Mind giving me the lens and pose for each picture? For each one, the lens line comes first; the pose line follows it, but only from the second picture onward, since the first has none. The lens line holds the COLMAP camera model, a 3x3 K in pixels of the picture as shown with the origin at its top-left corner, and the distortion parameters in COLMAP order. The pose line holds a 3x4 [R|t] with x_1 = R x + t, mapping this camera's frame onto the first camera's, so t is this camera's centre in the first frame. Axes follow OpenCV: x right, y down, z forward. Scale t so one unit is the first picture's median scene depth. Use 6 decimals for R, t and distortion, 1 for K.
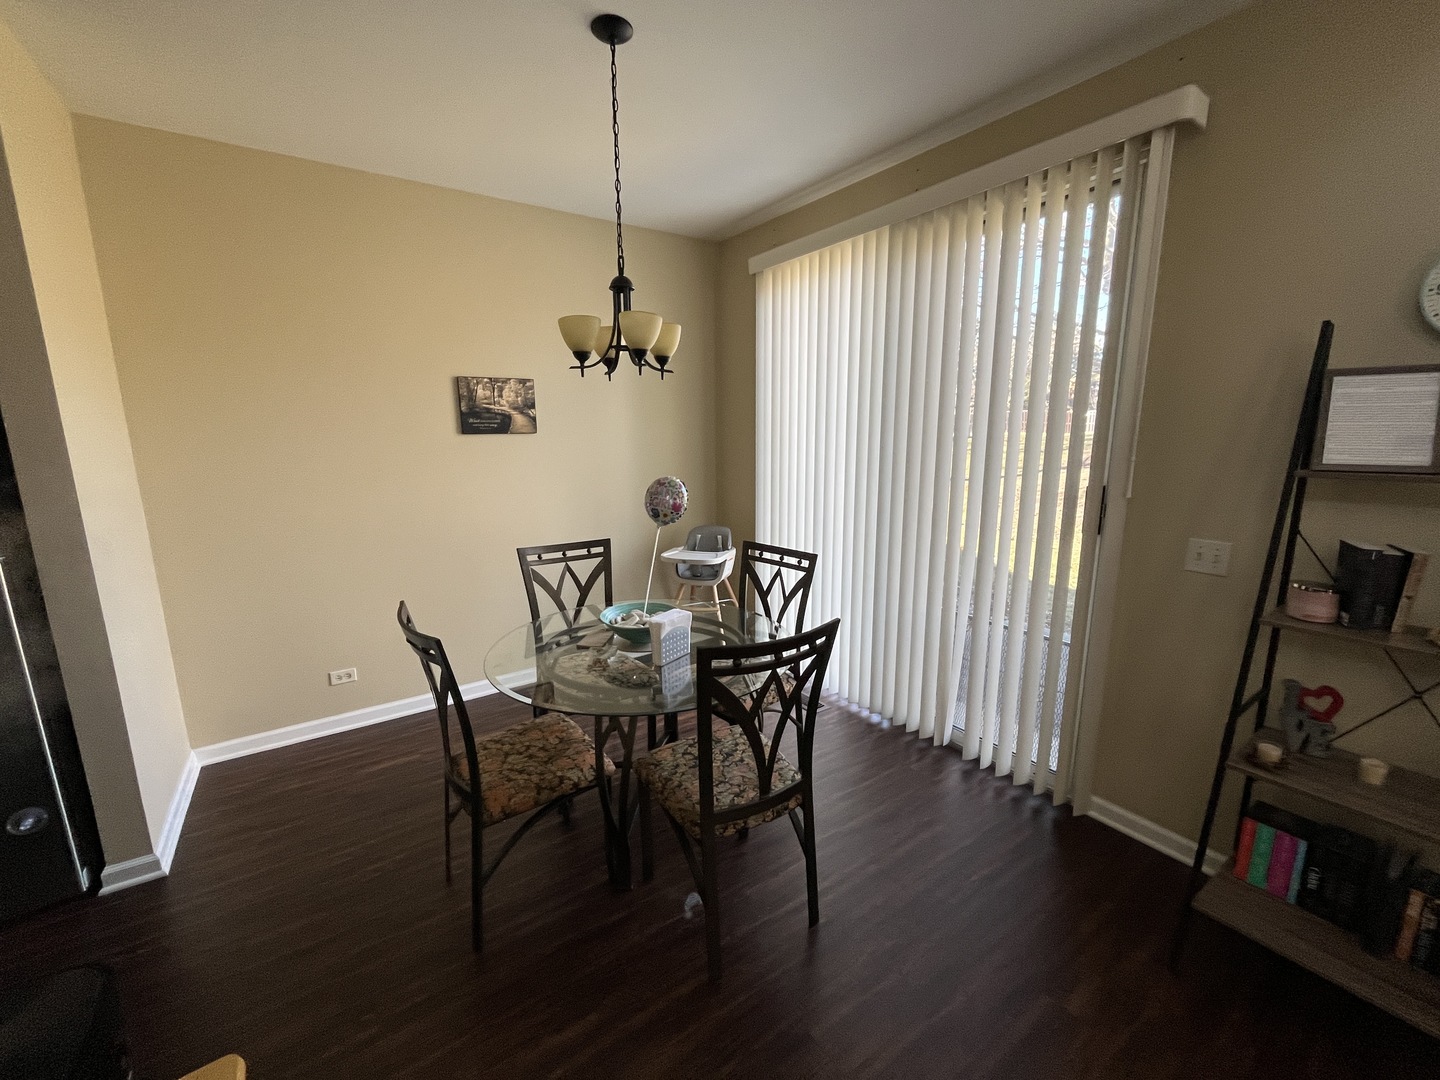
lens RADIAL K [[583.2, 0, 716.2], [0, 583.2, 537.8], [0, 0, 1]] dist [-0.001691, -0.000480]
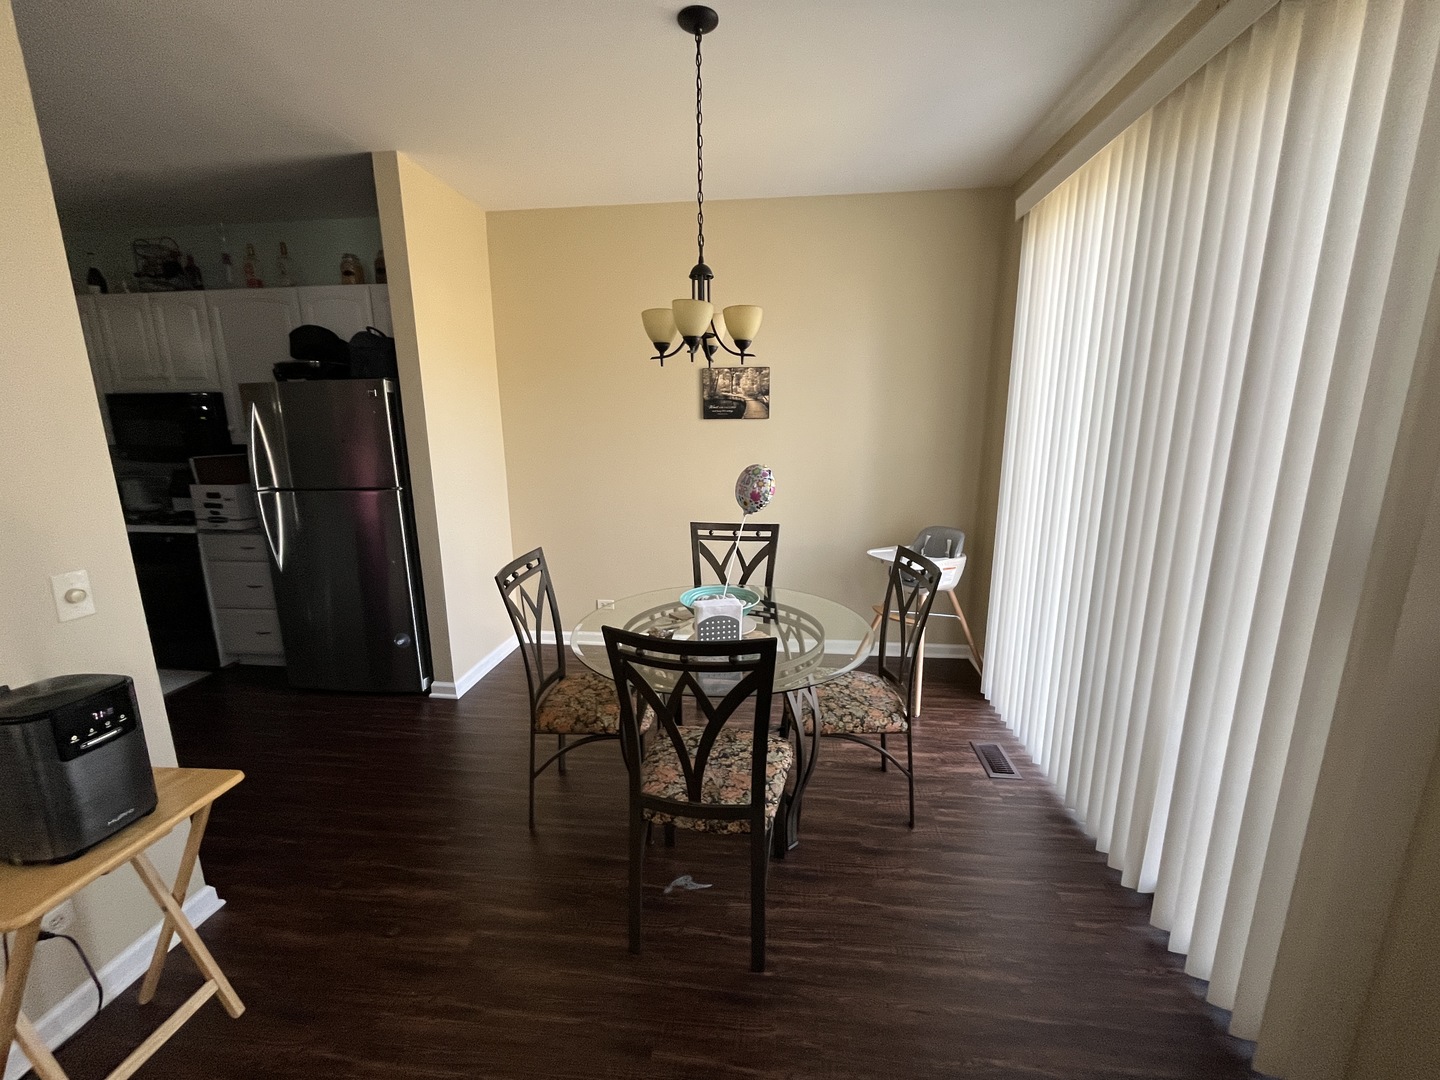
lens RADIAL K [[583.2, 0, 716.2], [0, 583.2, 537.8], [0, 0, 1]] dist [-0.001691, -0.000480]
pose [[0.755637, 0.134713, -0.640988, 0.393029], [-0.118721, 0.990581, 0.068229, -0.032195], [0.644142, 0.024542, 0.764512, 0.168874]]
